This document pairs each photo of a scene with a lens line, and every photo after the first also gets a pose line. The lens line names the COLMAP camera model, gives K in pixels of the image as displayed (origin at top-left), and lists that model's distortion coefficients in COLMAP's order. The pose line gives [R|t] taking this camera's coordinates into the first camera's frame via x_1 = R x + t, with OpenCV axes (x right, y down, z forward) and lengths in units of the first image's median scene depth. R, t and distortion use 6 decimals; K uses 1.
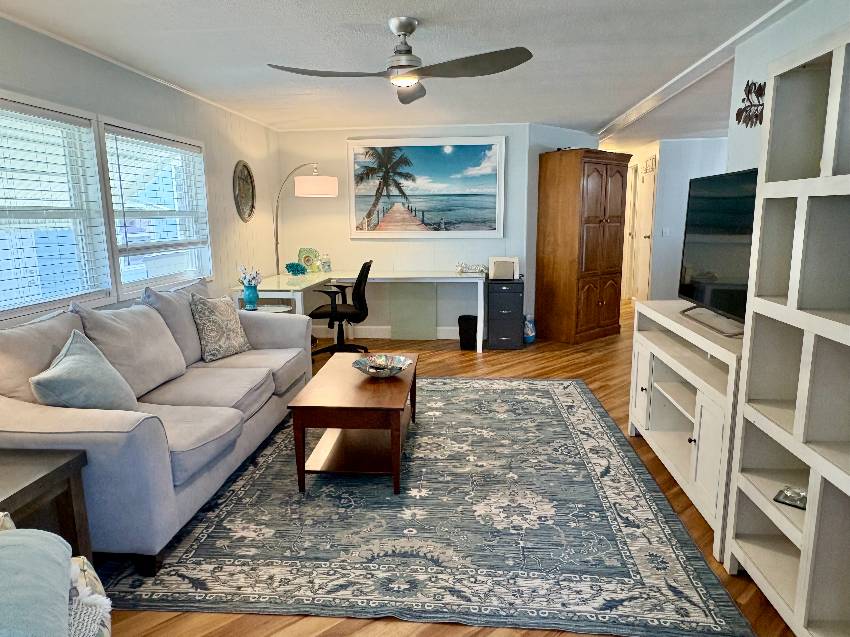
lens RADIAL K [[566.1, 0, 424.6], [0, 566.1, 317.1], [0, 0, 1]] dist [-0.010152, -0.000757]
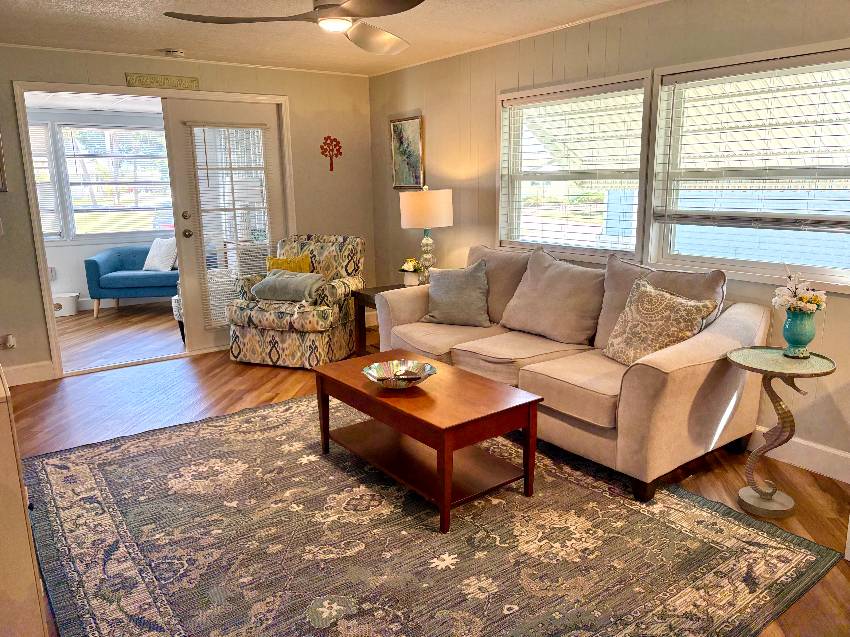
lens RADIAL K [[641.0, 0, 424.1], [0, 641.0, 320.0], [0, 0, 1]] dist [0.011040, 0.002550]
pose [[-0.754720, 0.162312, -0.635651, 0.497453], [-0.095717, 0.931300, 0.351452, -0.331194], [0.649027, 0.326090, -0.687335, 1.743062]]
